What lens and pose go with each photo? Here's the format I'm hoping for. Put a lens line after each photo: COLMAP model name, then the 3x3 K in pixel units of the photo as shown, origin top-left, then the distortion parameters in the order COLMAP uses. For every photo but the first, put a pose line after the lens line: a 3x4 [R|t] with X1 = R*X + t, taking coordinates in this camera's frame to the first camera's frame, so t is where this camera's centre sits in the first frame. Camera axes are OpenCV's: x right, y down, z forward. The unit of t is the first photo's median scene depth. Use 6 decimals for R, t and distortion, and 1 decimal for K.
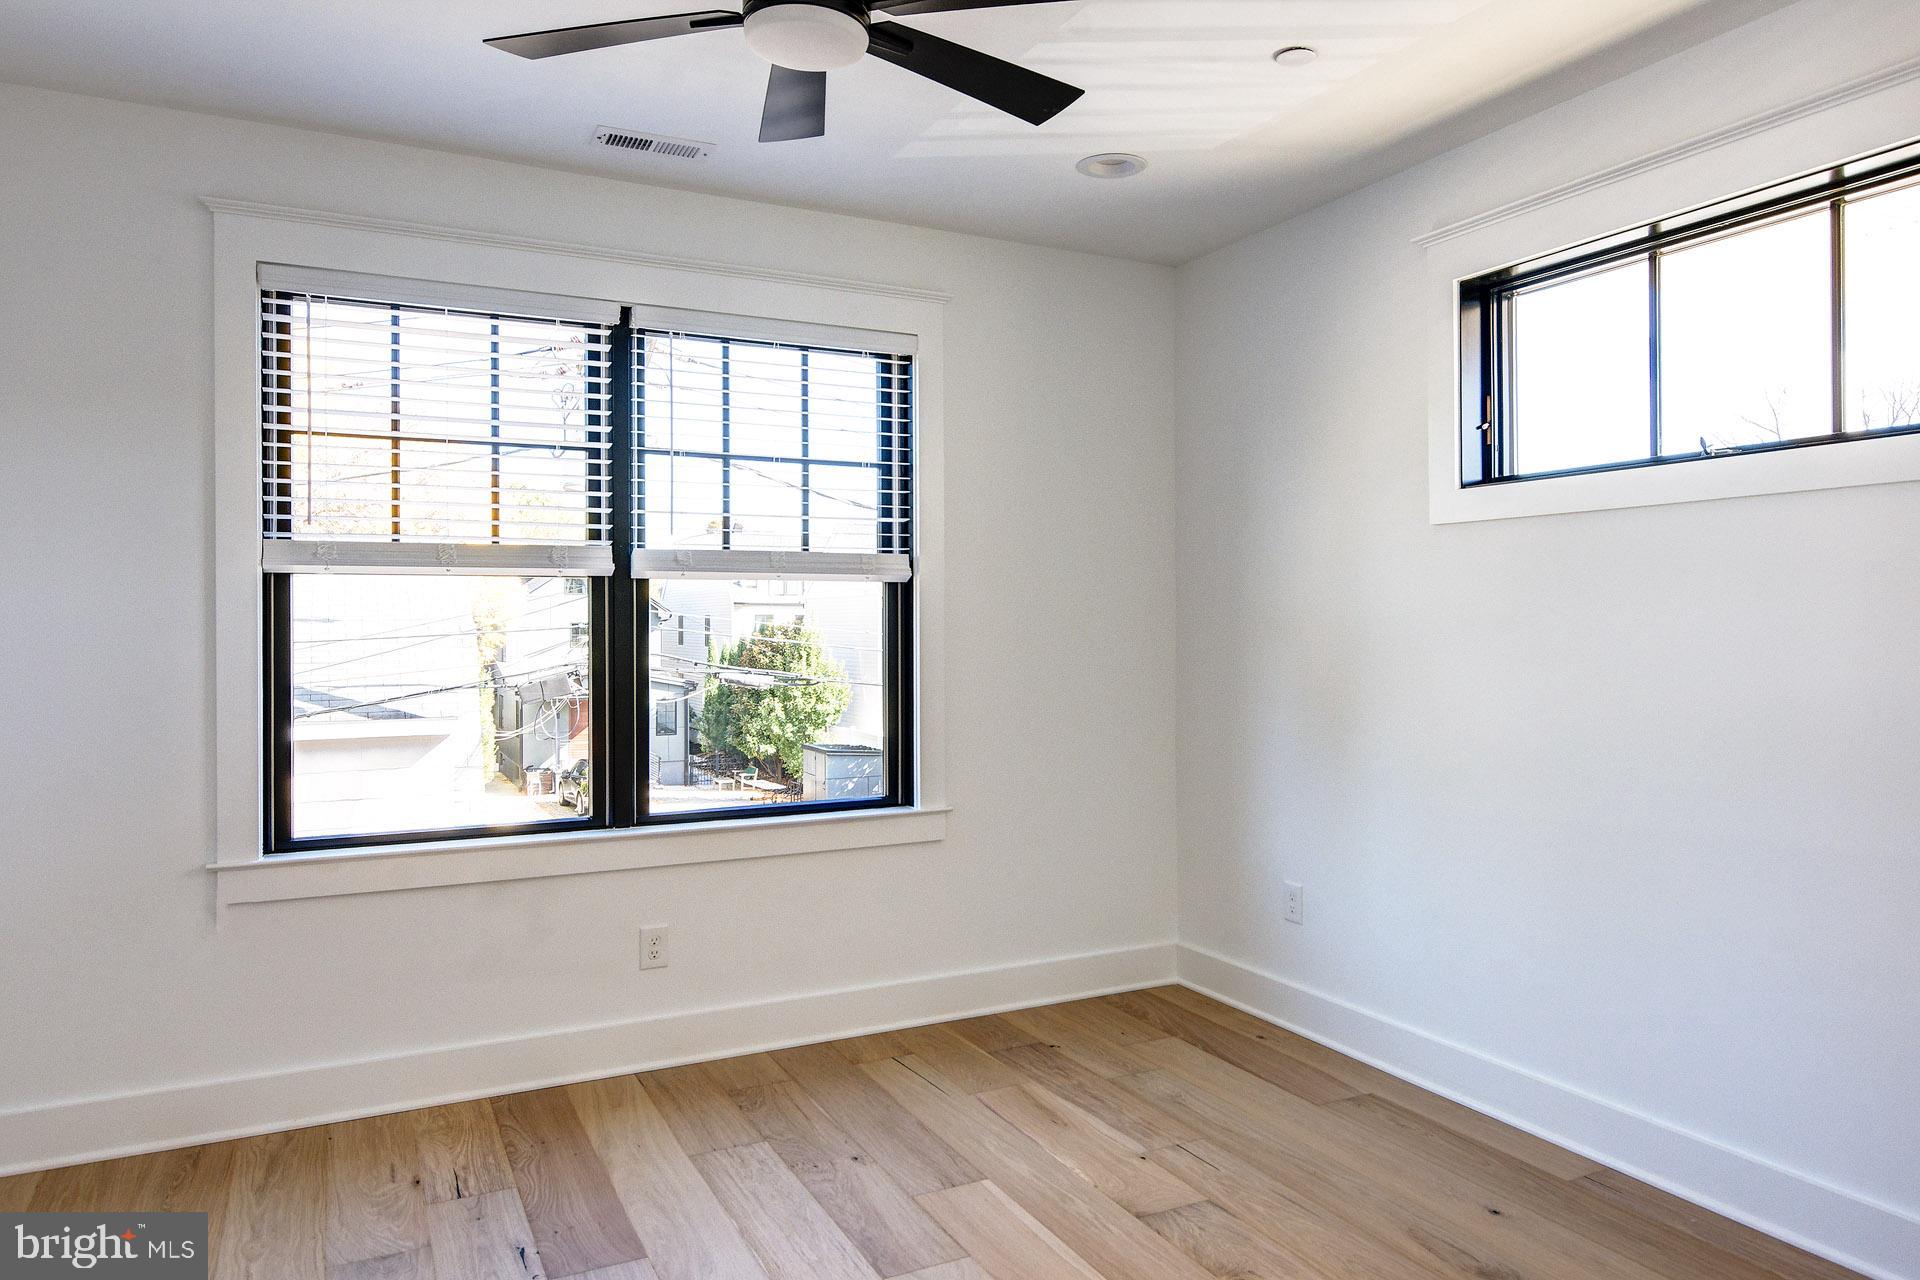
lens RADIAL K [[1270.7, 0, 962.1], [0, 1270.7, 616.9], [0, 0, 1]] dist [-0.001471, -0.000805]
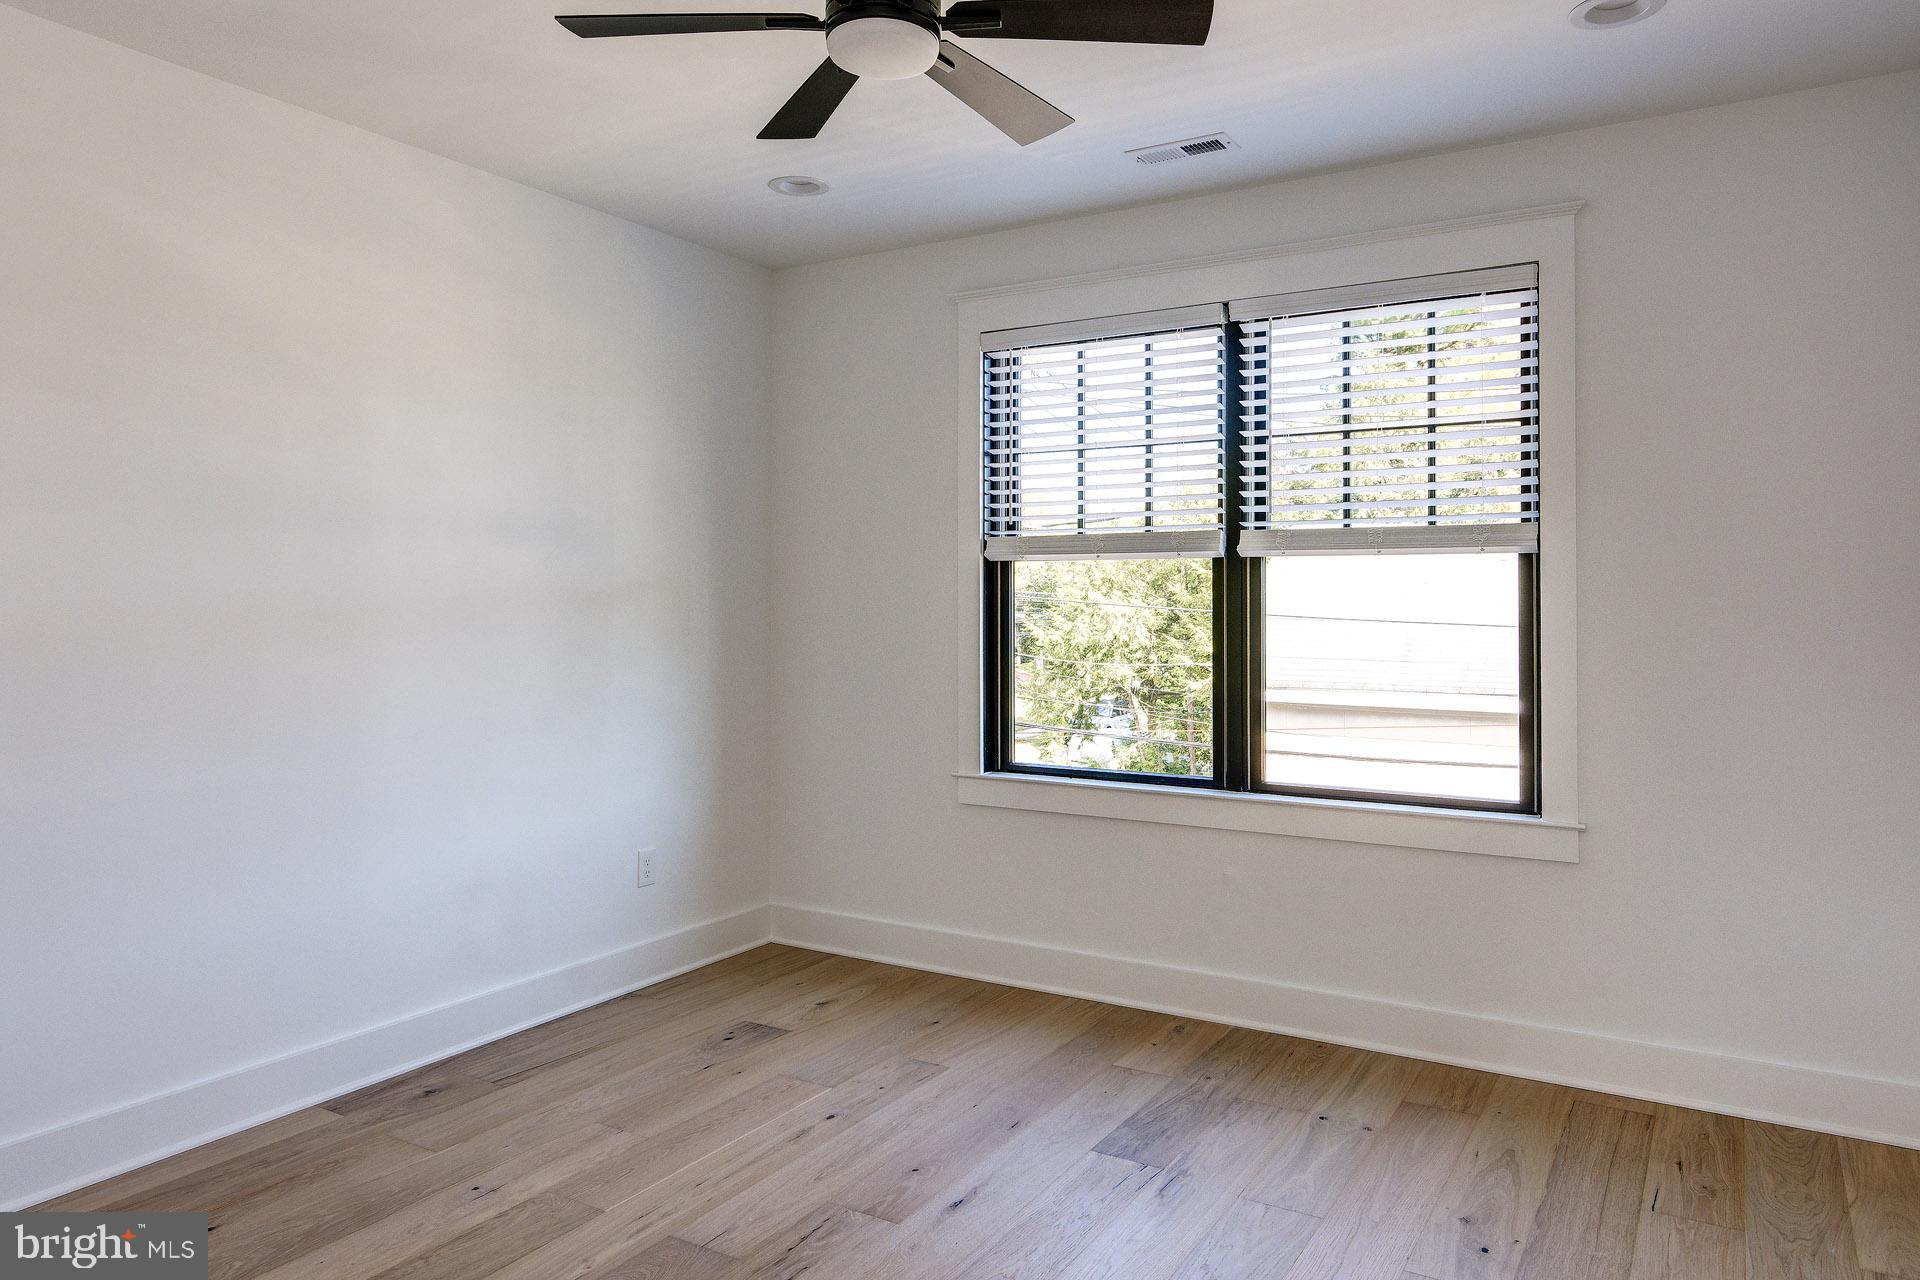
lens RADIAL K [[1254.4, 0, 962.7], [0, 1254.4, 599.5], [0, 0, 1]] dist [0.001569, 0.001145]
pose [[0.534229, 0.002241, -0.845337, 0.504316], [0.001648, 0.999992, 0.003693, -0.000117], [0.845338, -0.003366, 0.534221, 0.243555]]
